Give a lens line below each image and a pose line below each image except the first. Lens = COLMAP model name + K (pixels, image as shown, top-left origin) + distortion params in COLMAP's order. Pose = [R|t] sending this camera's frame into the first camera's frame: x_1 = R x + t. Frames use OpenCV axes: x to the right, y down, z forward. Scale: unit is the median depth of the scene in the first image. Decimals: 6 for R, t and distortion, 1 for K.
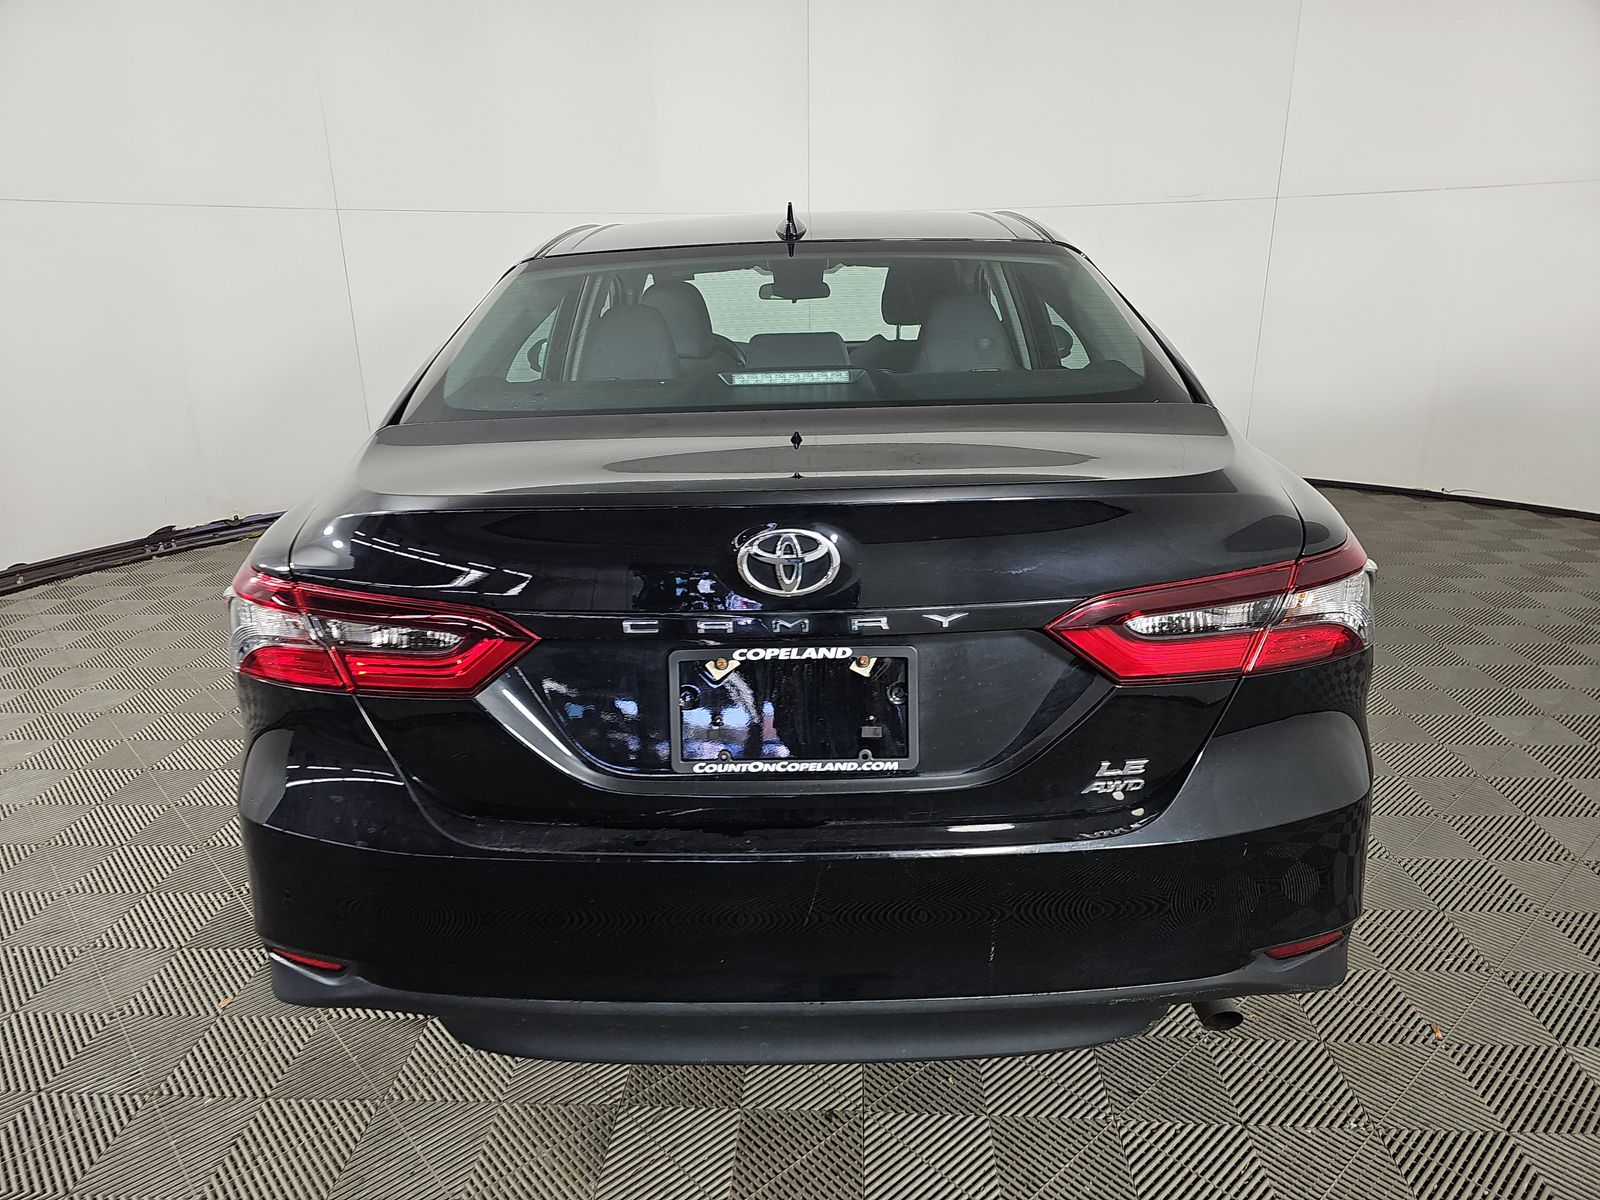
lens RADIAL K [[1088.6, 0, 805.2], [0, 1088.6, 601.2], [0, 0, 1]] dist [0.040508, -0.039912]
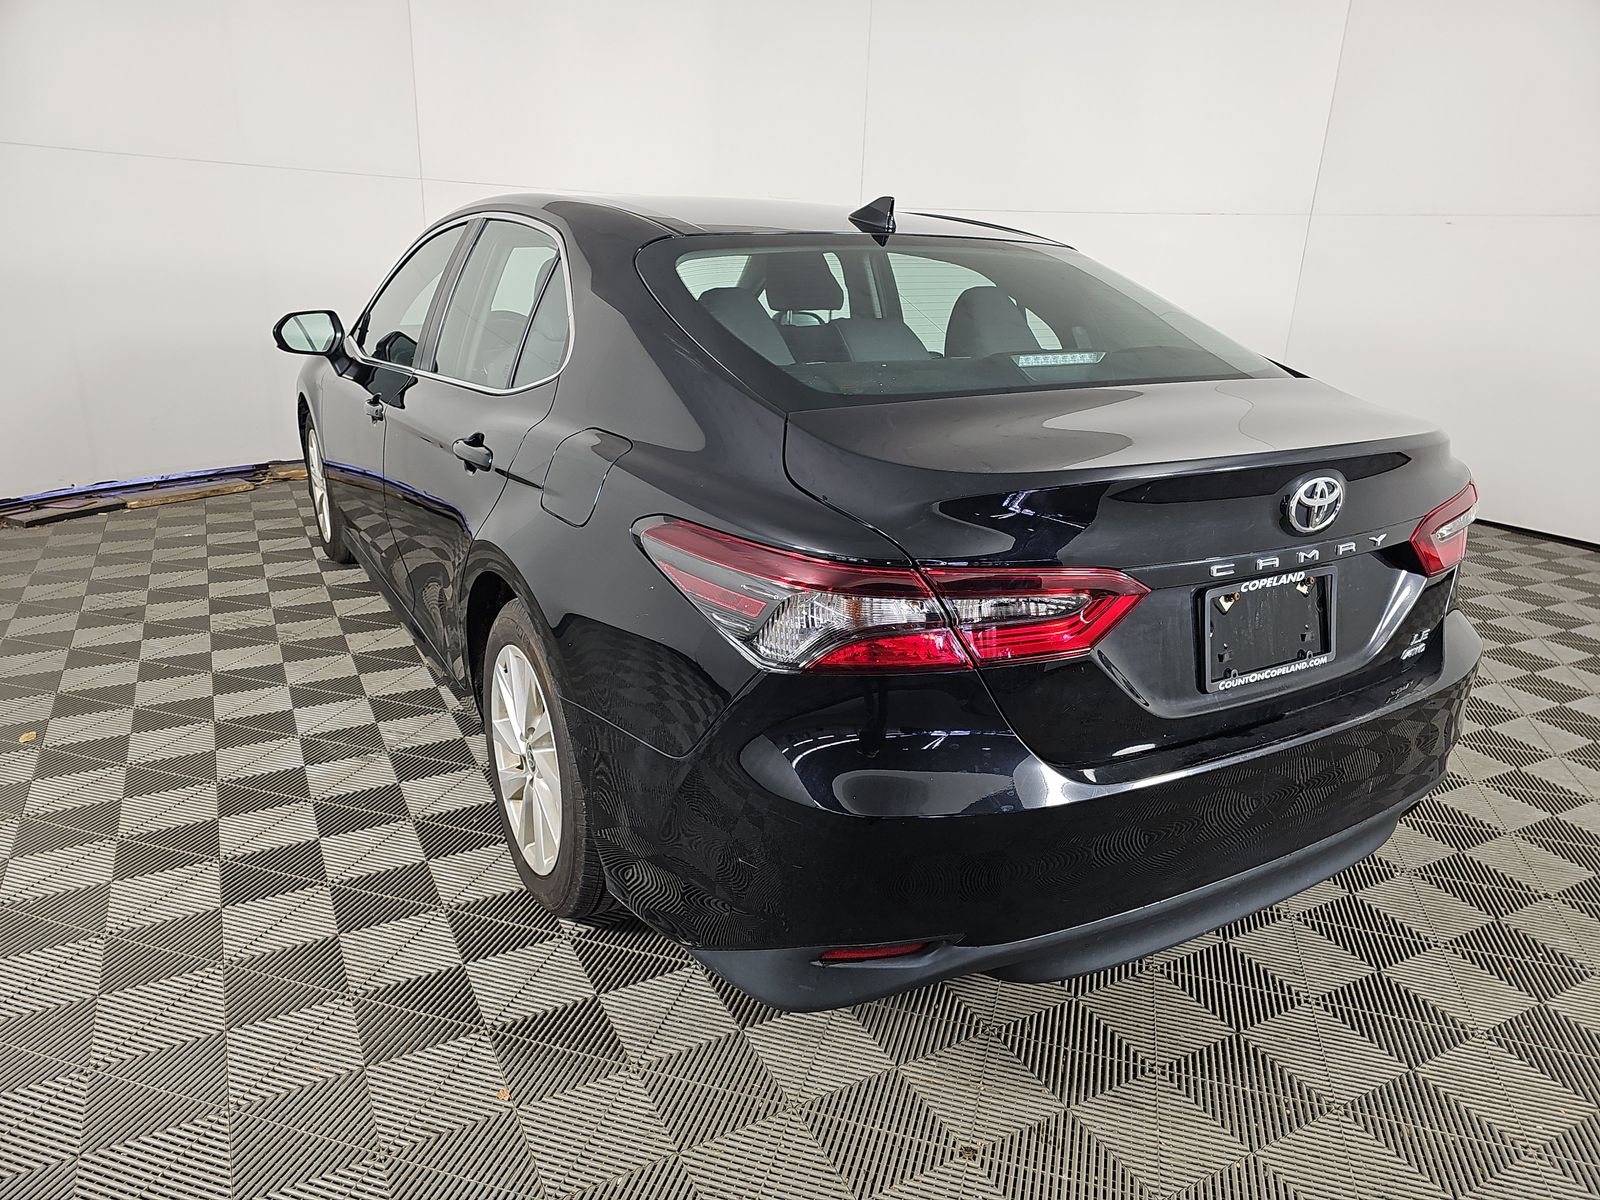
lens RADIAL K [[1088.6, 0, 791.0], [0, 1088.6, 605.0], [0, 0, 1]] dist [0.040508, -0.039912]
pose [[0.854484, -0.117906, 0.505920, -1.121134], [0.118865, 0.992441, 0.030532, -0.029924], [-0.505696, 0.034047, 0.862040, 0.190973]]
